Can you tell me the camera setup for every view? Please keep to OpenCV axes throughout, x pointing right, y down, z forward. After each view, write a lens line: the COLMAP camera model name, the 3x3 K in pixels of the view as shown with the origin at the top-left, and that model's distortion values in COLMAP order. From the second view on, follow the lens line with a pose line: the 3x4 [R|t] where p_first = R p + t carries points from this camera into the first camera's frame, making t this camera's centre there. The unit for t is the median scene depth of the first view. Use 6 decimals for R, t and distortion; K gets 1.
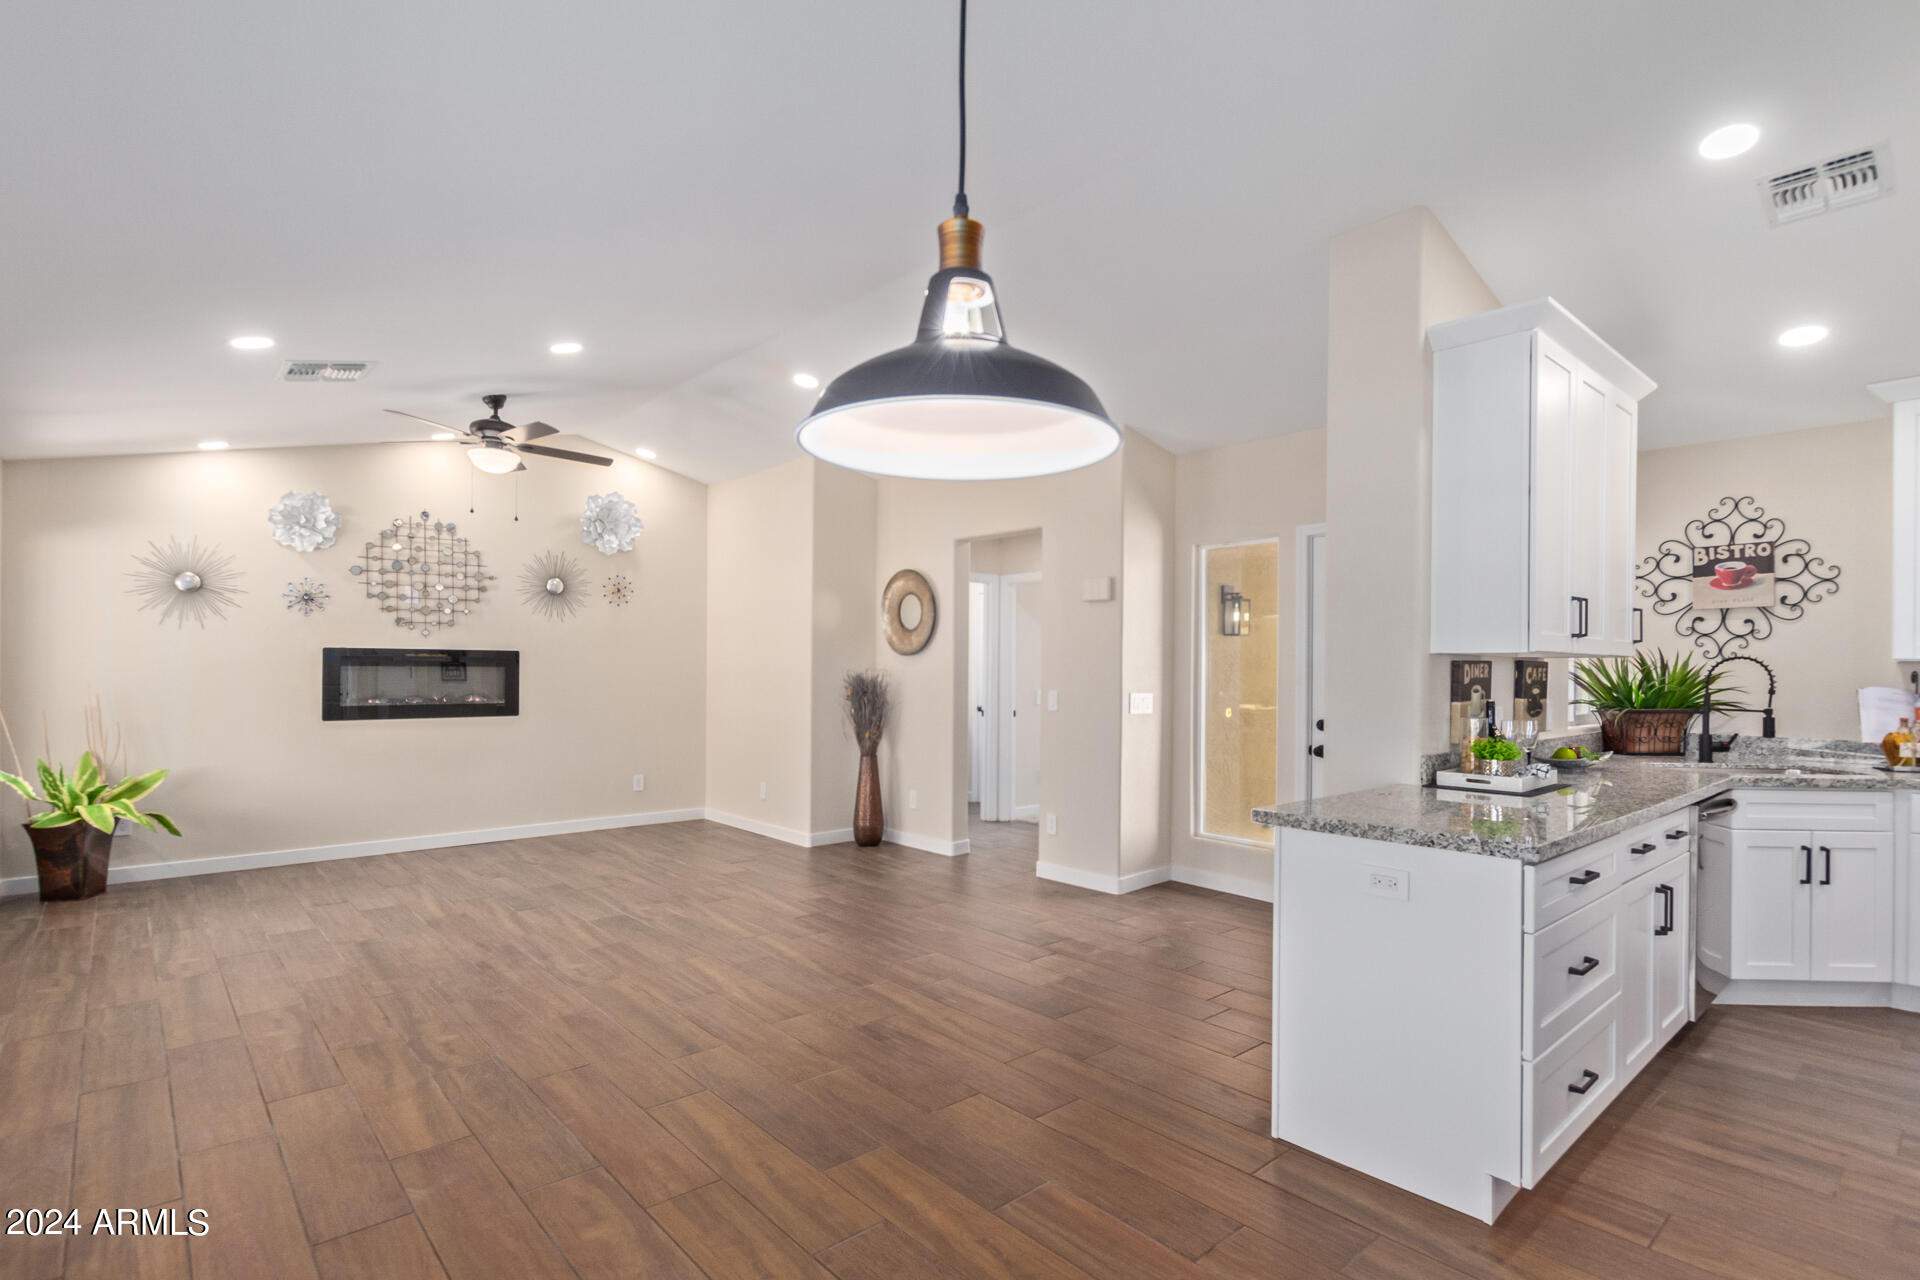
lens RADIAL K [[928.7, 0, 968.6], [0, 928.7, 666.6], [0, 0, 1]] dist [0.005661, -0.001339]
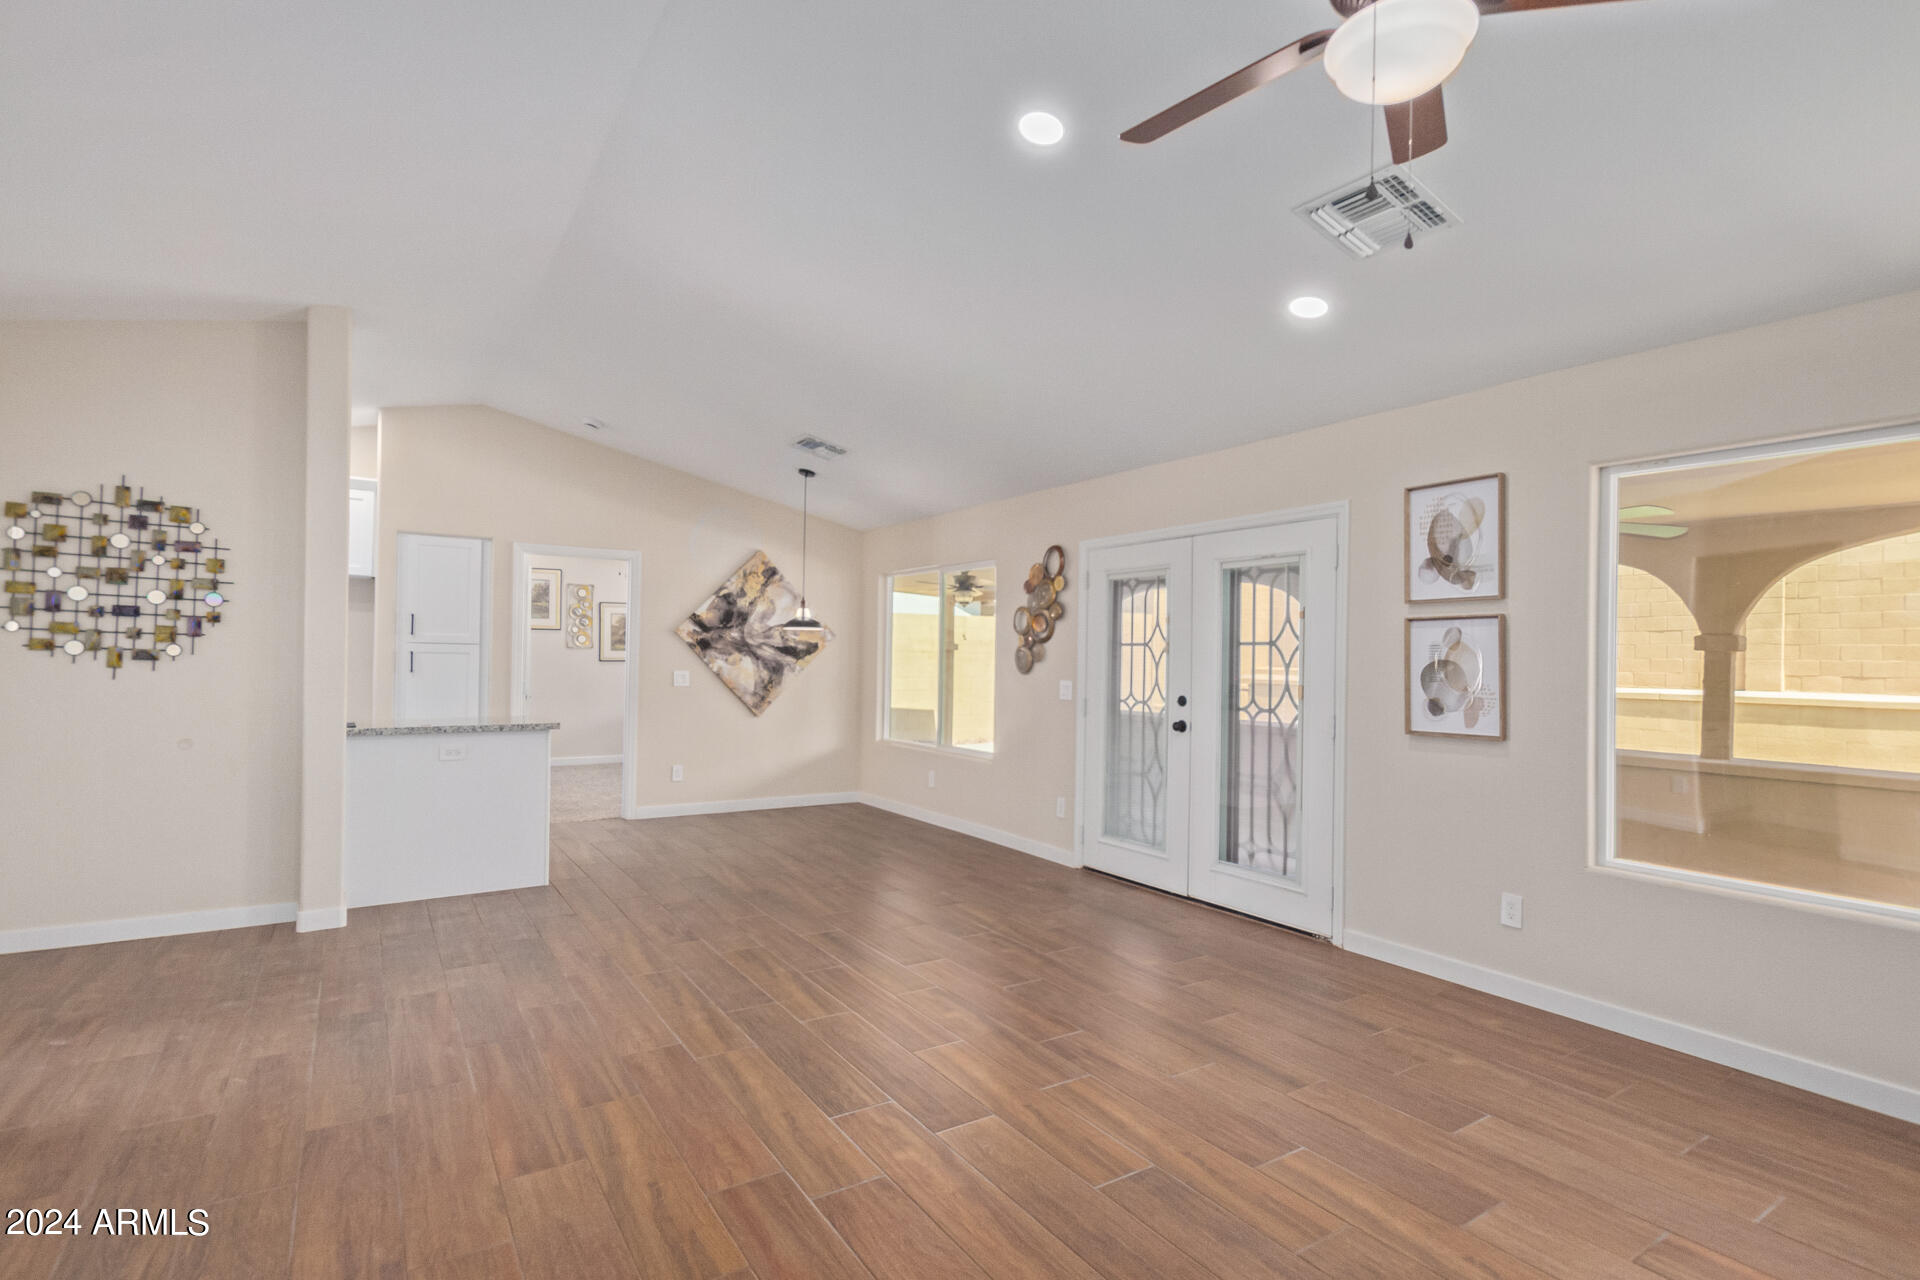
lens RADIAL K [[928.7, 0, 964.2], [0, 928.7, 656.3], [0, 0, 1]] dist [0.005661, -0.001339]
pose [[-0.987136, -0.021184, 0.158475, -0.509170], [-0.021712, 0.999763, -0.001599, -0.001285], [-0.158404, -0.005019, -0.987362, 1.668012]]
